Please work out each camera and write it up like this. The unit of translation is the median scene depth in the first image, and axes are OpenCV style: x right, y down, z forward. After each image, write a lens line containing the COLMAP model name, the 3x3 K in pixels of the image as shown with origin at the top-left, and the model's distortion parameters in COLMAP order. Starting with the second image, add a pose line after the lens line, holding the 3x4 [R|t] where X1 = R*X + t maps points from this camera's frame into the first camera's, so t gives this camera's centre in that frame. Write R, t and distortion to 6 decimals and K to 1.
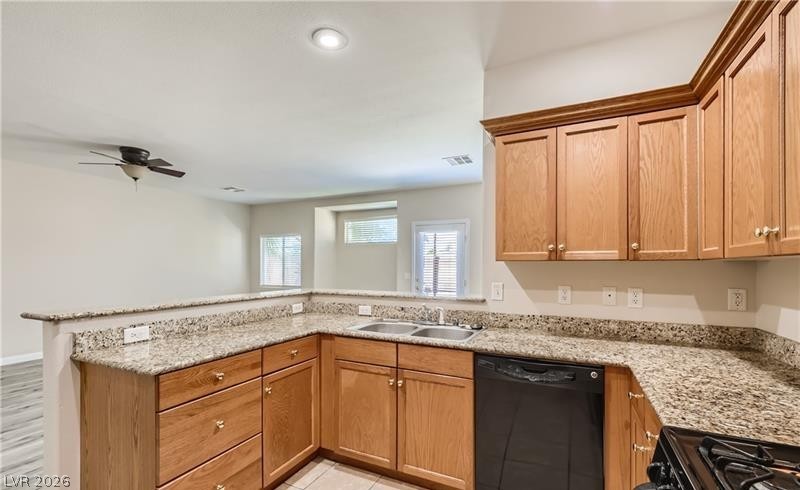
lens RADIAL K [[355.4, 0, 398.0], [0, 355.4, 269.6], [0, 0, 1]] dist [0.002753, 0.000122]
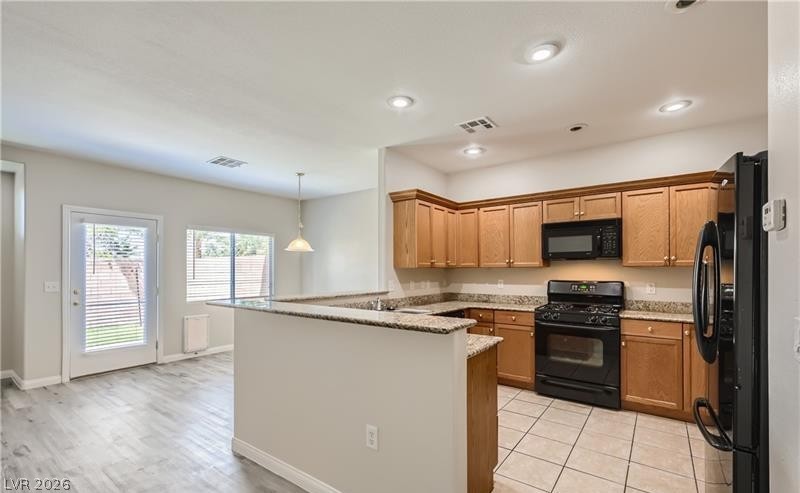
lens RADIAL K [[355.4, 0, 398.0], [0, 355.4, 271.1], [0, 0, 1]] dist [0.002753, 0.000122]
pose [[0.157920, -0.005987, 0.987434, -1.517504], [0.010877, 0.999932, 0.004323, -0.015644], [-0.987392, 0.010057, 0.157975, 0.807320]]
